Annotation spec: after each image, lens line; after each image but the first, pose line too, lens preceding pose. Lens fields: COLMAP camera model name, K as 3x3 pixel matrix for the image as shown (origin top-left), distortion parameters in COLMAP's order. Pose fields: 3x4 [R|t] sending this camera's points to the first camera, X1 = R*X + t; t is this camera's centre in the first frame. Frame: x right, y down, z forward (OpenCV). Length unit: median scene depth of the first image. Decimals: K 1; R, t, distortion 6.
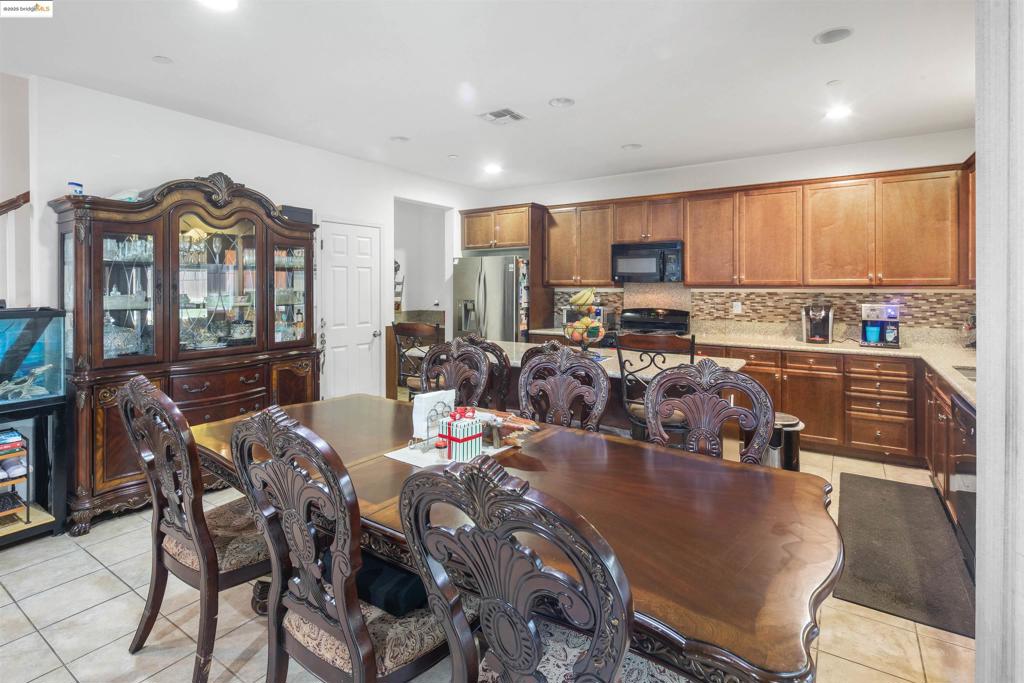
lens RADIAL K [[505.8, 0, 506.6], [0, 505.8, 312.9], [0, 0, 1]] dist [-0.002206, -0.001885]
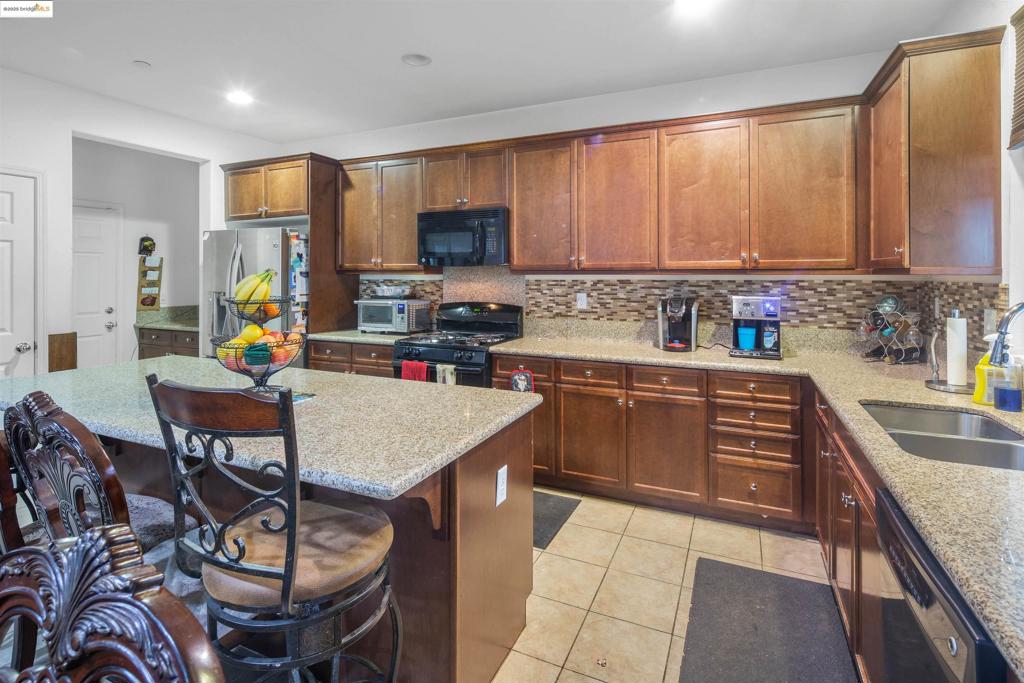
lens RADIAL K [[505.8, 0, 509.0], [0, 505.8, 306.1], [0, 0, 1]] dist [-0.002206, -0.001885]
pose [[0.986742, -0.009462, 0.162020, 0.262251], [0.008196, 0.999930, 0.008480, -0.011250], [-0.162089, -0.007040, 0.986751, 0.330420]]
